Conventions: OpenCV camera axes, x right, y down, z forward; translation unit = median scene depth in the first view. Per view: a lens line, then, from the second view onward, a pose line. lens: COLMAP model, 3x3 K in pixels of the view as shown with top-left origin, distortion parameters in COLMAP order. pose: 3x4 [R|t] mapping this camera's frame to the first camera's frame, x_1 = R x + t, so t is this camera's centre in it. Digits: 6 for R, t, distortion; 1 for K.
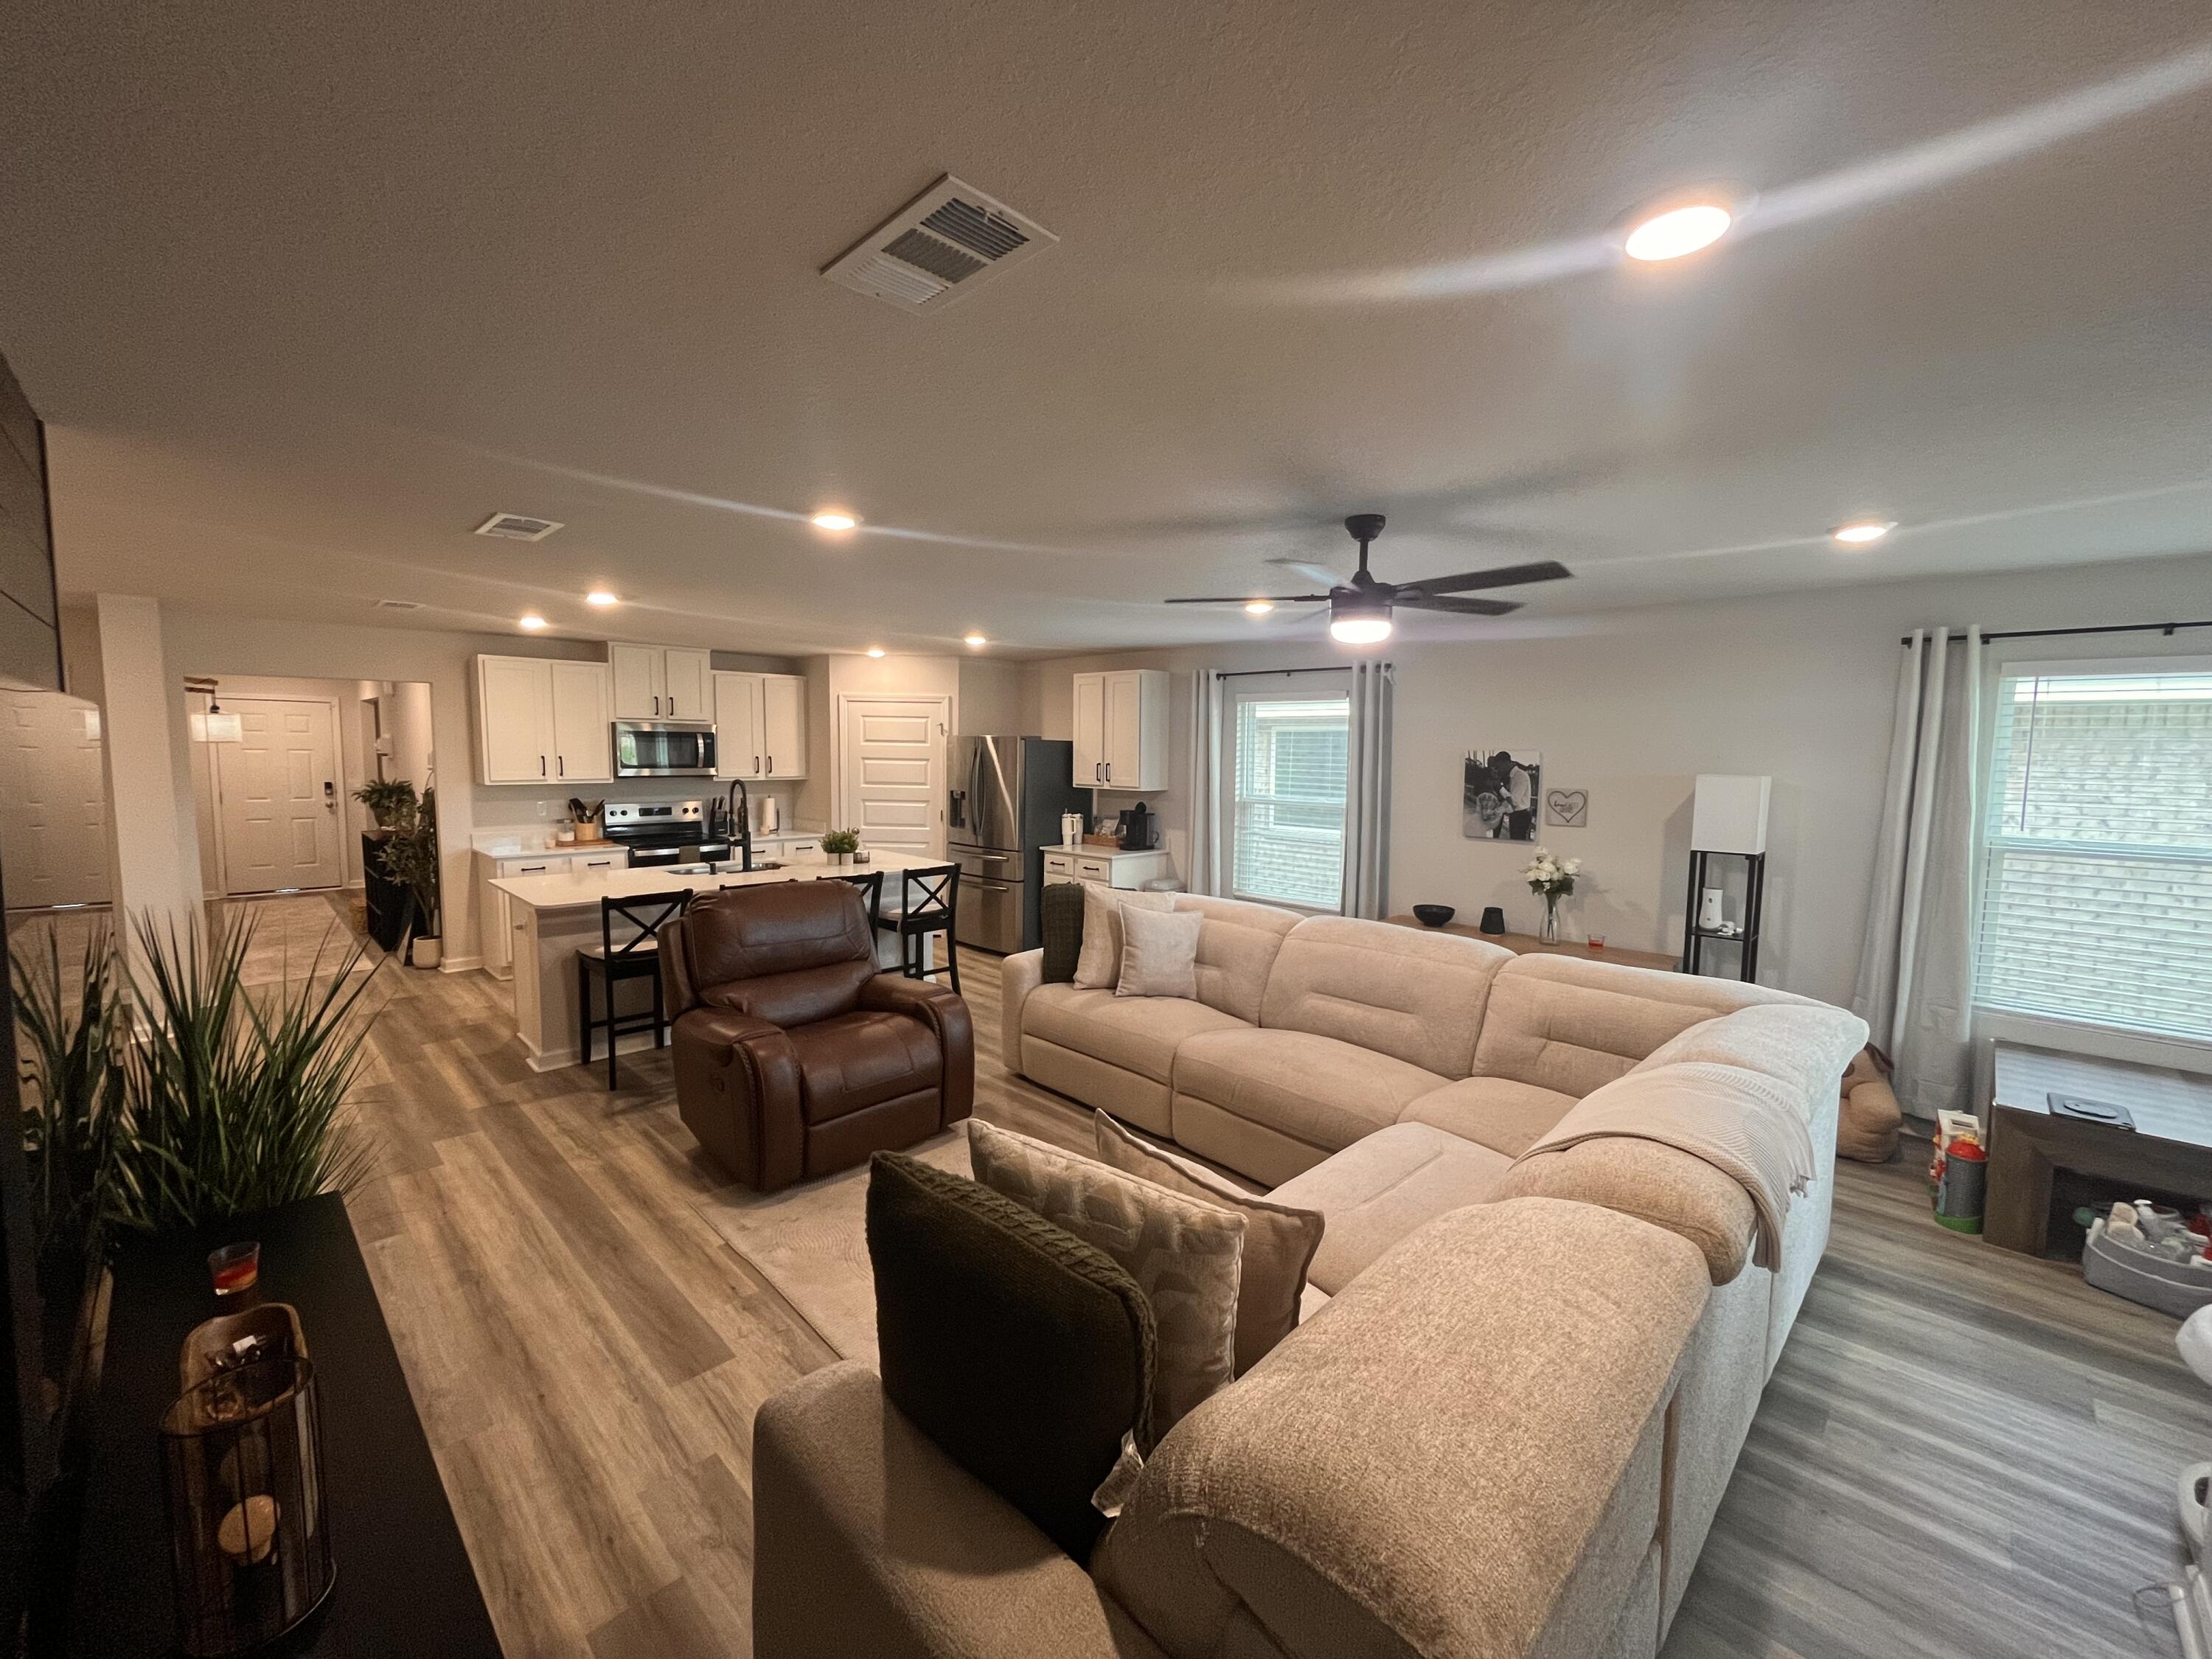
lens RADIAL K [[894.1, 0, 1106.0], [0, 894.1, 825.4], [0, 0, 1]] dist [-0.003206, -0.000234]
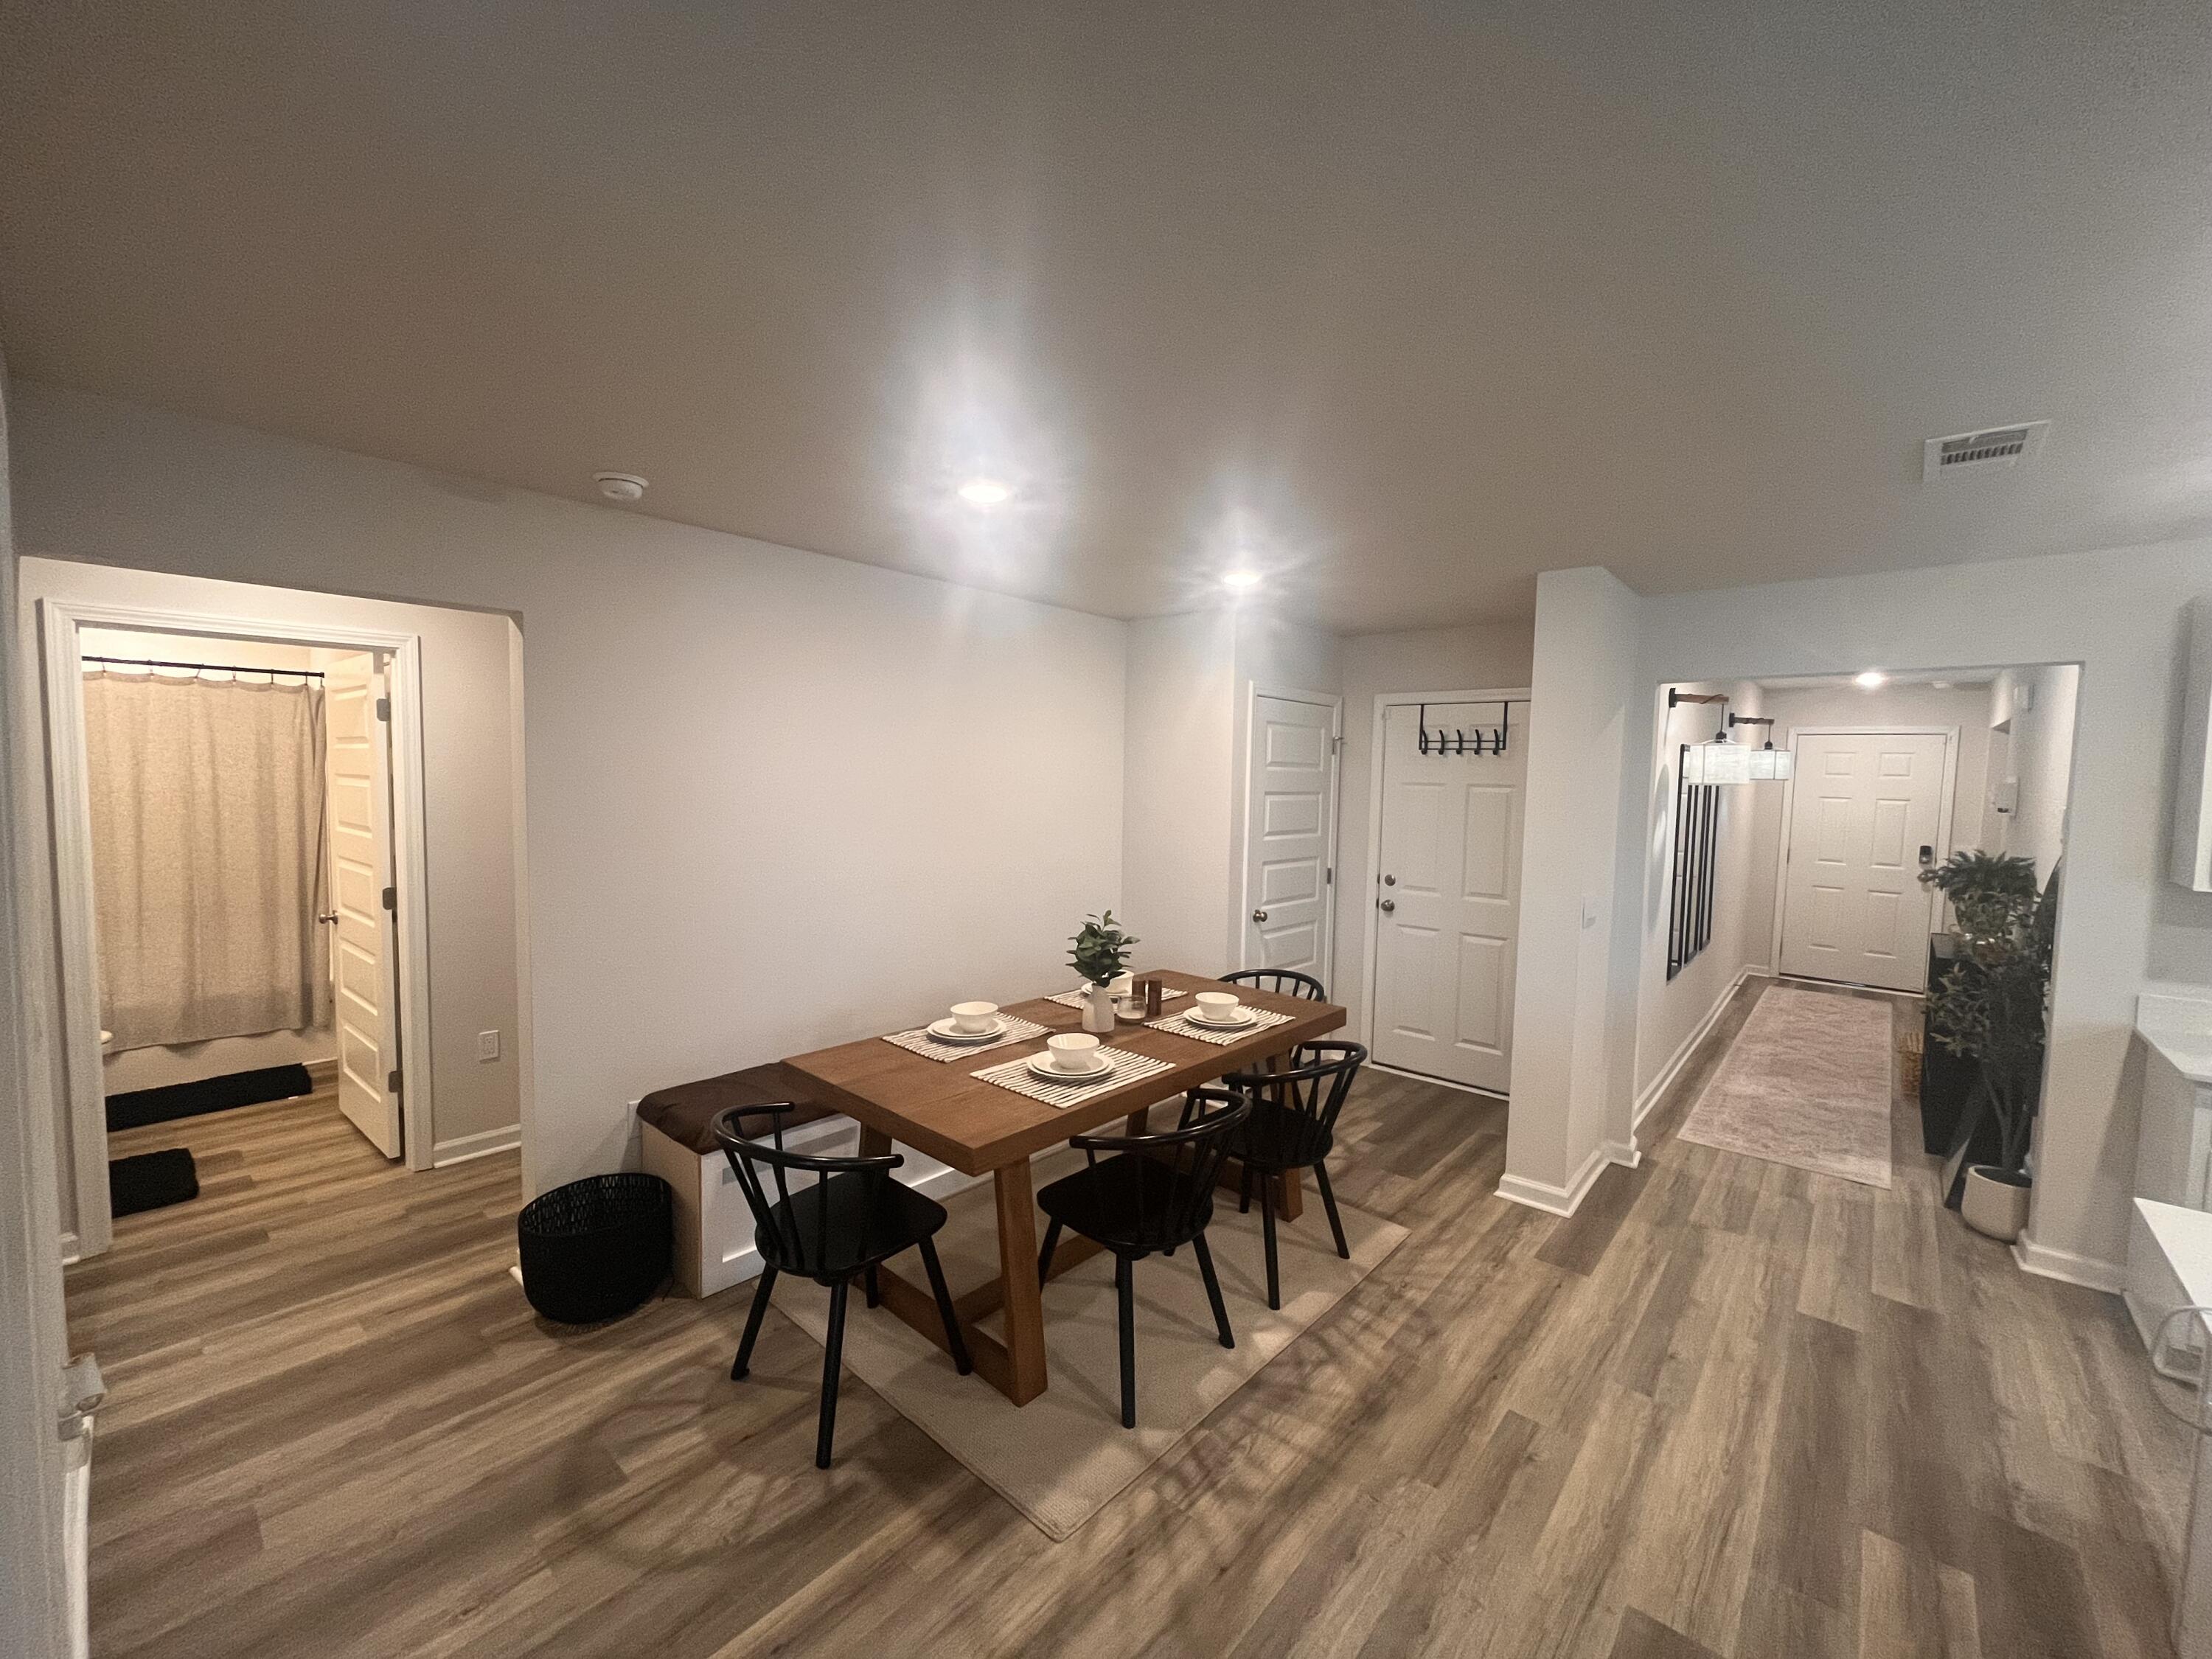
lens RADIAL K [[894.1, 0, 1104.8], [0, 894.1, 828.0], [0, 0, 1]] dist [-0.003206, -0.000234]
pose [[0.060371, 0.052774, -0.996780, -0.307817], [-0.107419, 0.993146, 0.046075, -0.038105], [0.992379, 0.104292, 0.065626, 0.456638]]
